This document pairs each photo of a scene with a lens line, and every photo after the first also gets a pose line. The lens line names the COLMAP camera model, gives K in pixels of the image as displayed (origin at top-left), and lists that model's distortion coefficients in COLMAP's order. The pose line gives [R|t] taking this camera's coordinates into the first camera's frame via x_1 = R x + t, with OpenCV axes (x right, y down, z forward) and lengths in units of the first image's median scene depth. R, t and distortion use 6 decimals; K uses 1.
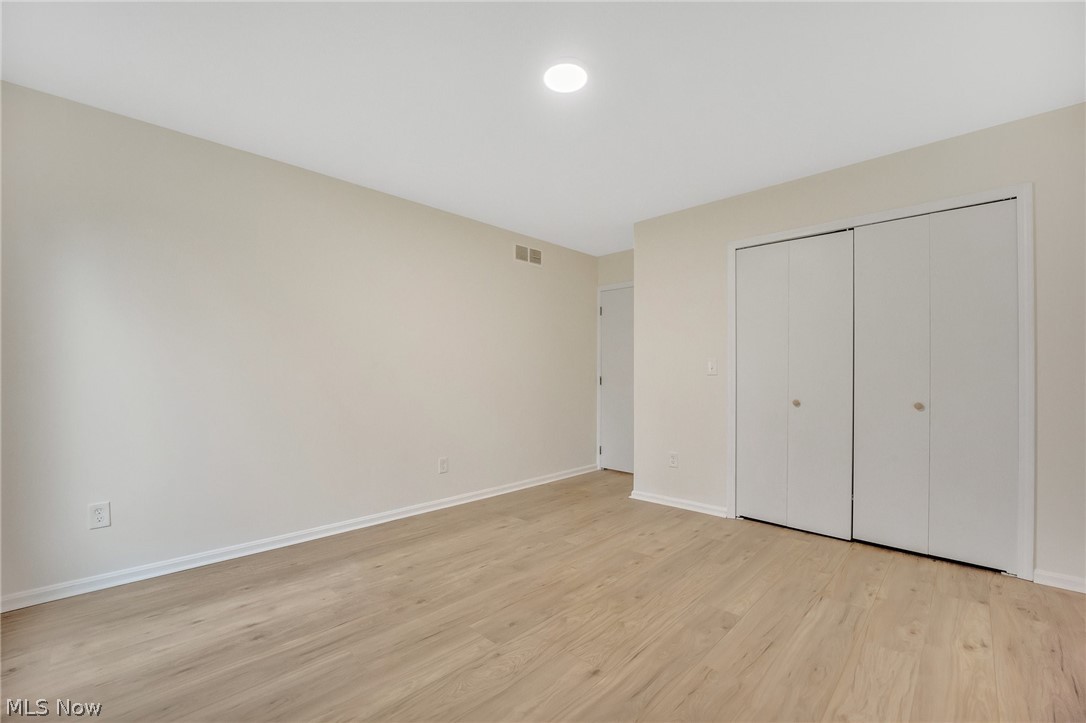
lens RADIAL K [[451.7, 0, 542.0], [0, 451.7, 373.6], [0, 0, 1]] dist [-0.020238, 0.000062]
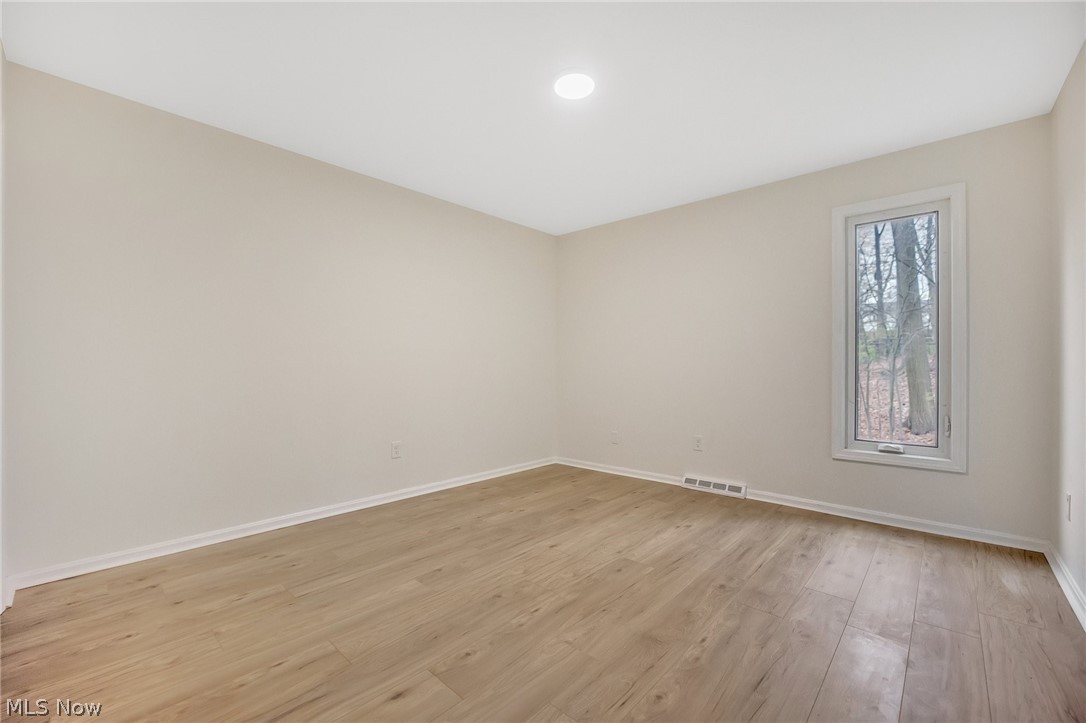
lens RADIAL K [[451.7, 0, 542.0], [0, 451.7, 373.6], [0, 0, 1]] dist [-0.020238, 0.000062]
pose [[-0.999740, 0.000097, -0.022815, 0.153095], [-0.000180, 0.999926, 0.012145, 0.029079], [0.022814, 0.012146, -0.999666, 2.041010]]
